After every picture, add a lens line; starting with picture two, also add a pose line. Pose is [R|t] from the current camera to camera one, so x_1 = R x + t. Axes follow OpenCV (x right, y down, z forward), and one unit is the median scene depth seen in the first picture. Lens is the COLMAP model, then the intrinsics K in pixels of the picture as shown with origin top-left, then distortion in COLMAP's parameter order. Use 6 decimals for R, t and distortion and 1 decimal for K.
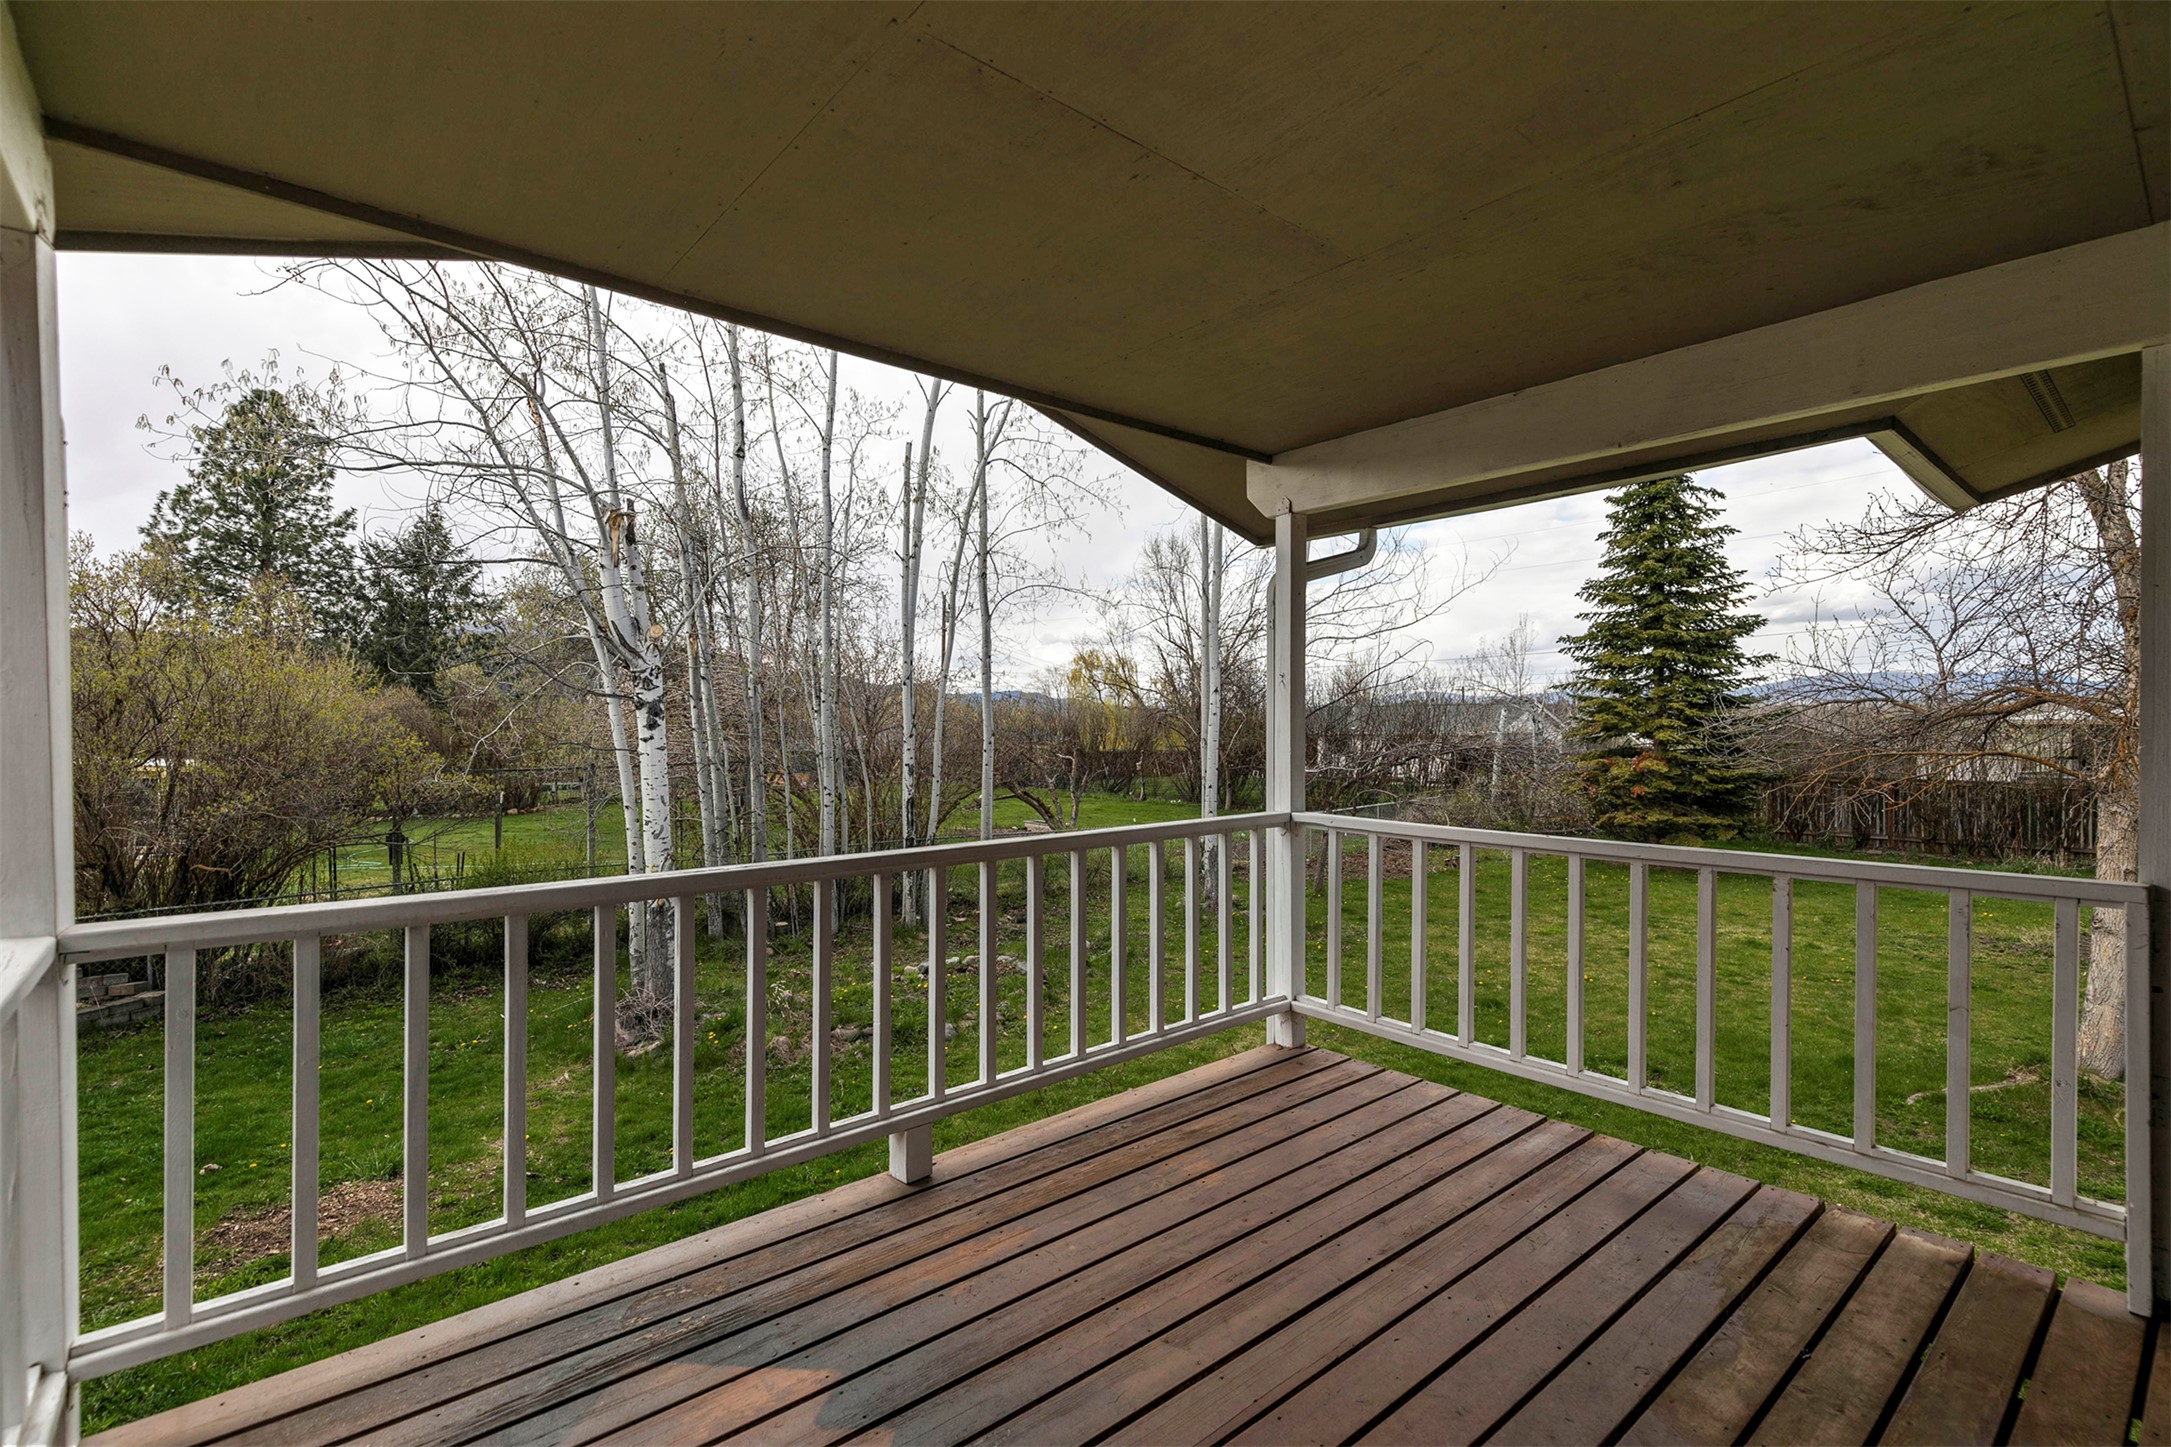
lens RADIAL K [[993.9, 0, 1082.3], [0, 993.9, 729.4], [0, 0, 1]] dist [0.004708, 0.000207]
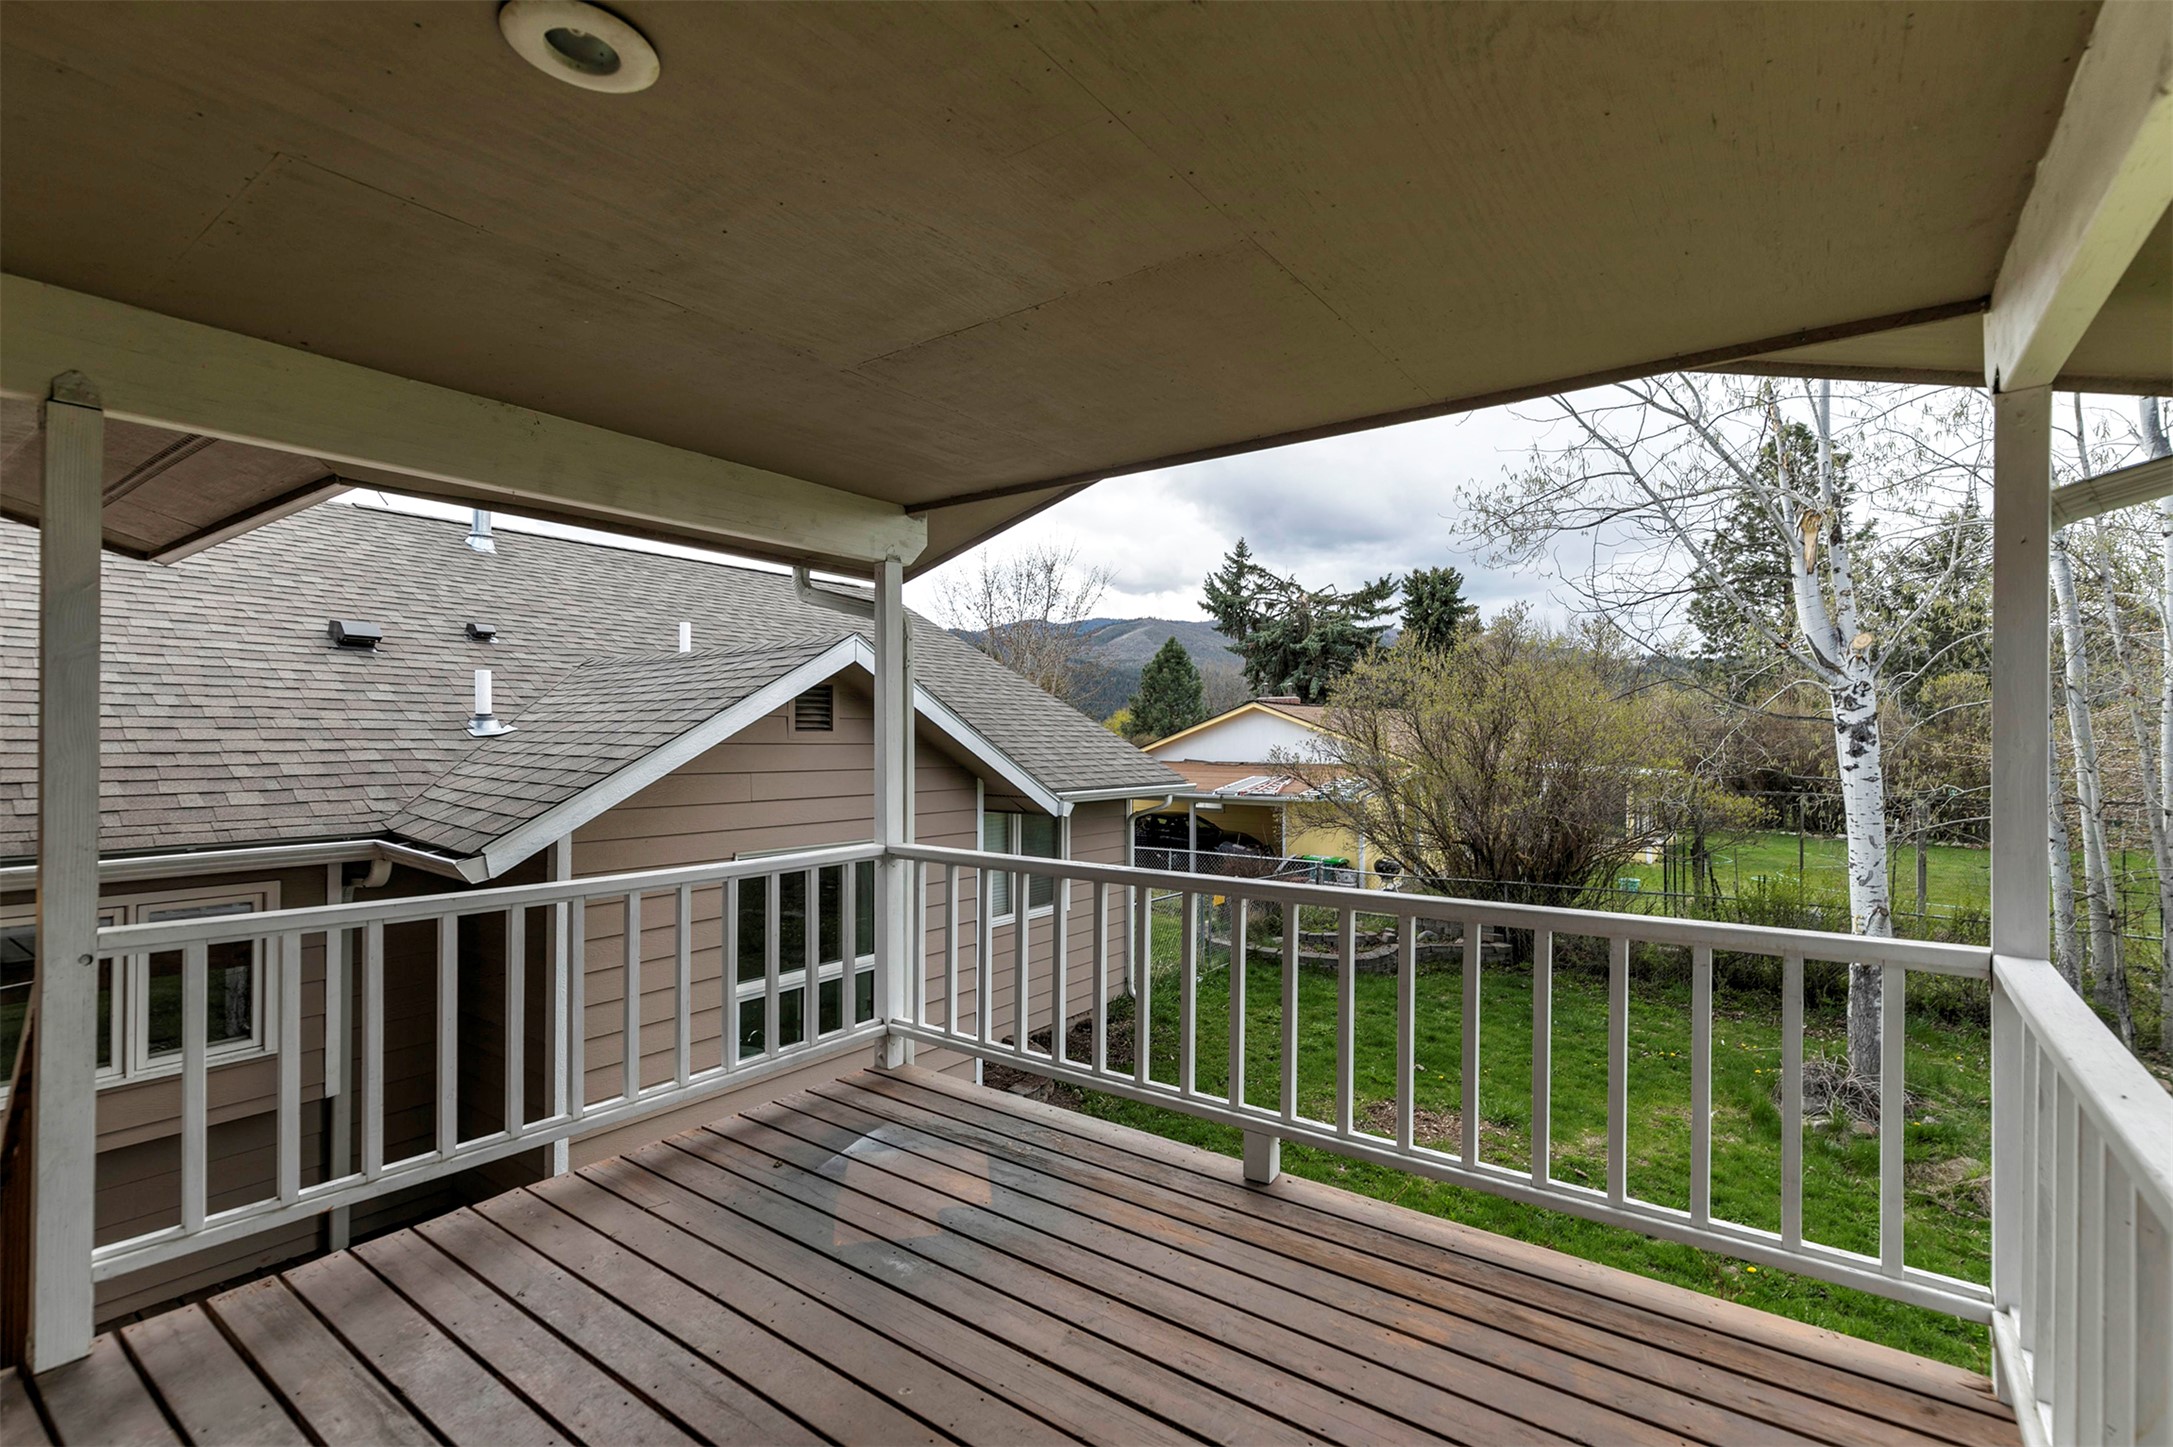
lens RADIAL K [[994.8, 0, 1083.1], [0, 994.8, 729.4], [0, 0, 1]] dist [0.004708, 0.000207]
pose [[0.222227, -0.002334, -0.974992, 0.256163], [-0.010840, 0.999929, -0.004864, -0.011974], [0.974935, 0.011649, 0.222186, 0.164940]]
